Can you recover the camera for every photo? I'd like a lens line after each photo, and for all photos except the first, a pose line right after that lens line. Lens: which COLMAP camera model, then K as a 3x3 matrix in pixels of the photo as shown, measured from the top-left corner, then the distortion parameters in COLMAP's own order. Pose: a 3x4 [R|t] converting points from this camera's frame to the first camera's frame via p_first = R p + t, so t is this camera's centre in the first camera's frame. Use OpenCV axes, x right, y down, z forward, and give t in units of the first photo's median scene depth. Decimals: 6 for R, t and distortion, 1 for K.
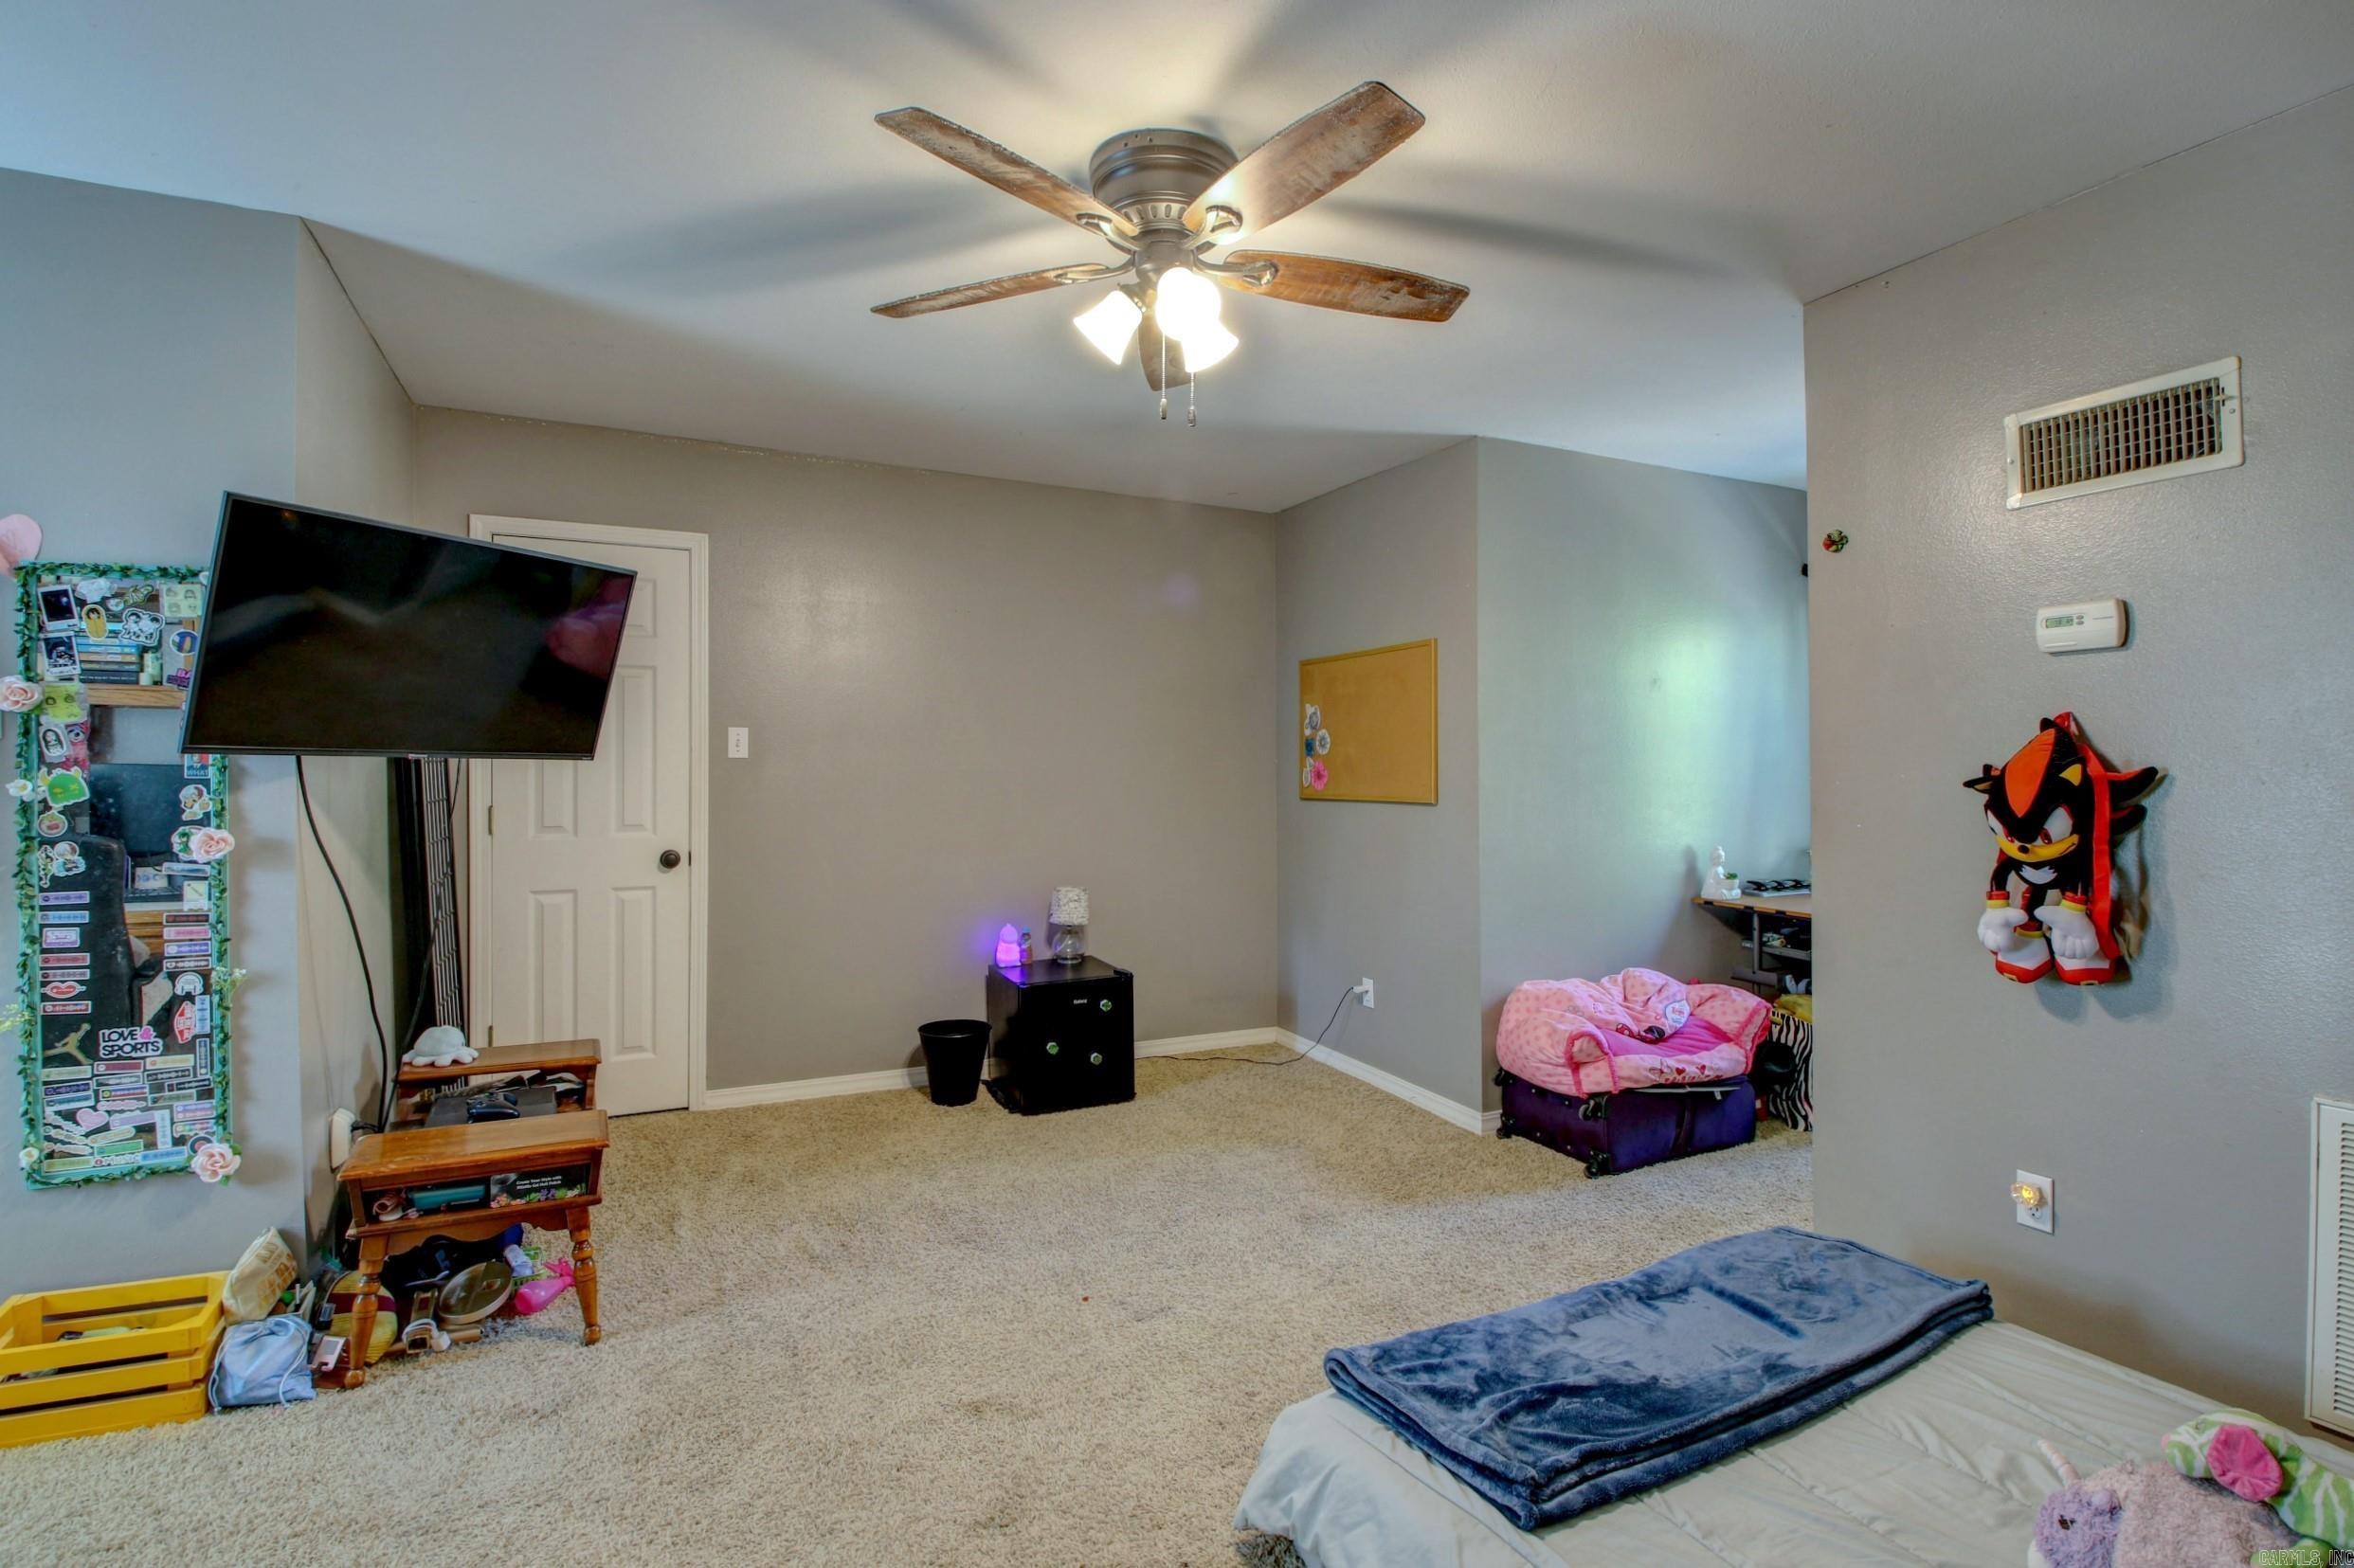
lens RADIAL K [[1097.4, 0, 1168.6], [0, 1097.4, 769.4], [0, 0, 1]] dist [0.012712, -0.024693]
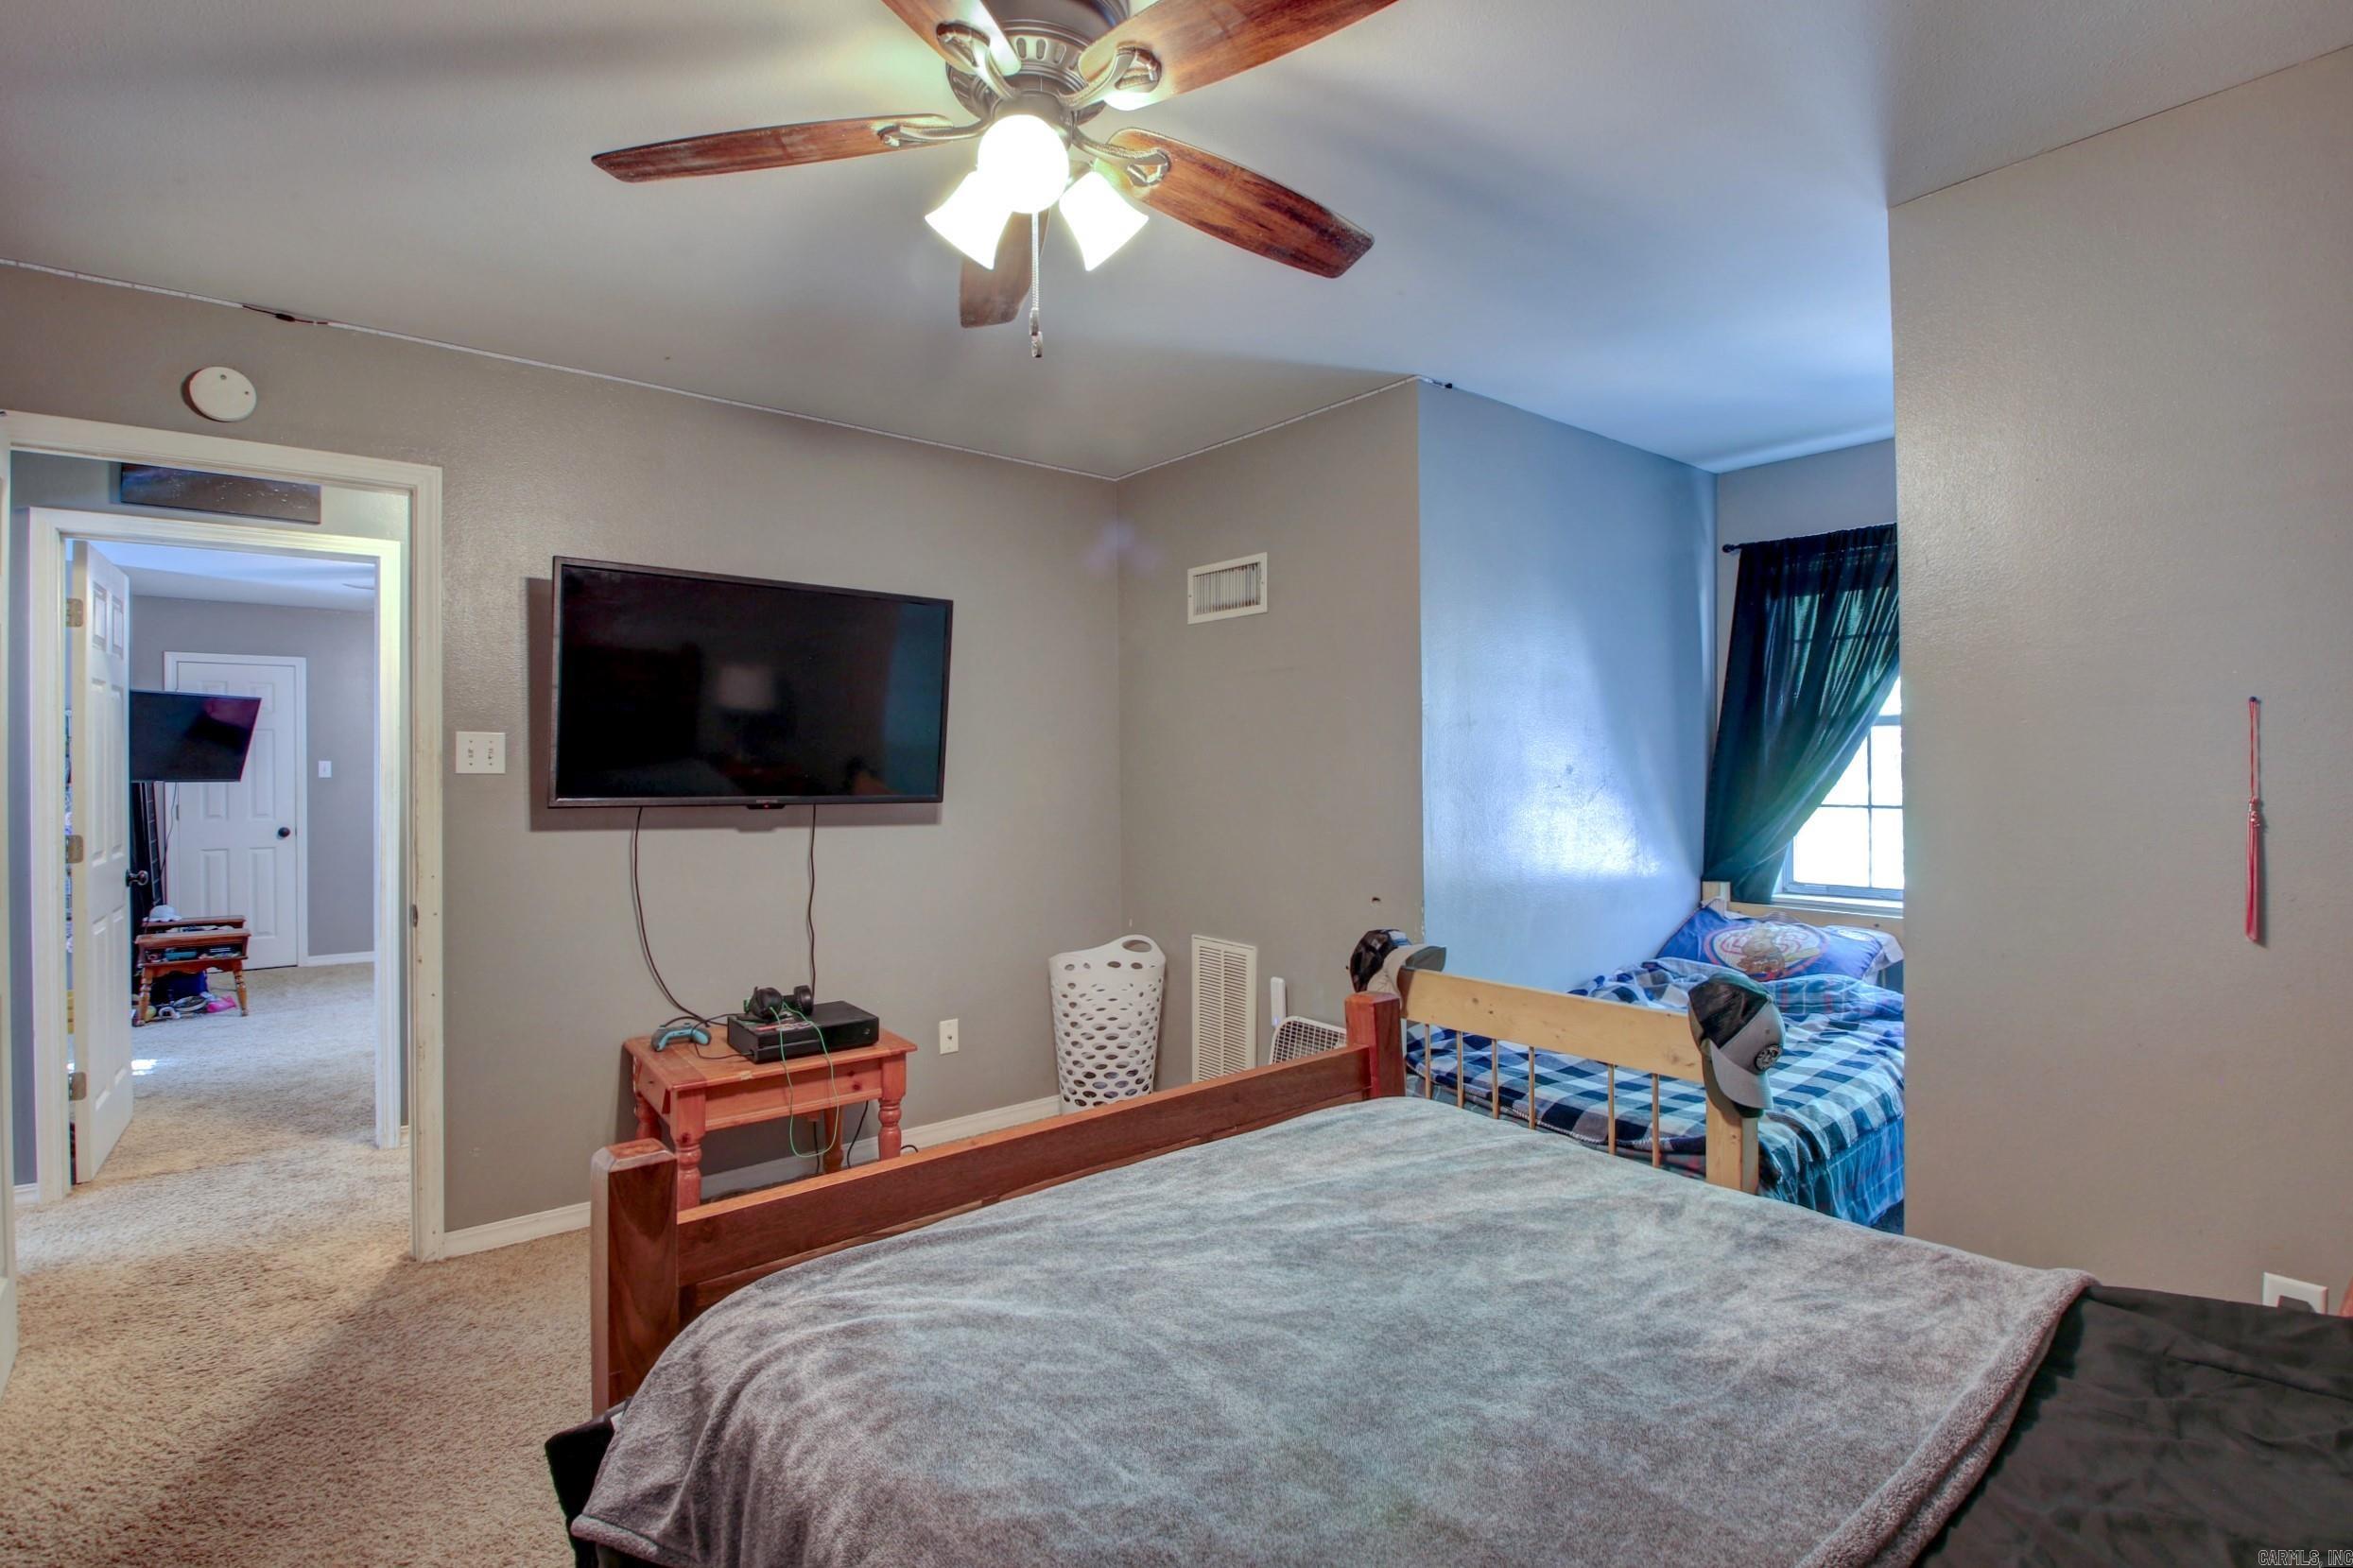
lens RADIAL K [[1096.9, 0, 1175.4], [0, 1096.9, 773.9], [0, 0, 1]] dist [0.012712, -0.024693]
pose [[0.971706, -0.006348, 0.236110, 0.658913], [0.004713, 0.999961, 0.007490, -0.028435], [-0.236148, -0.006165, 0.971698, -1.322888]]
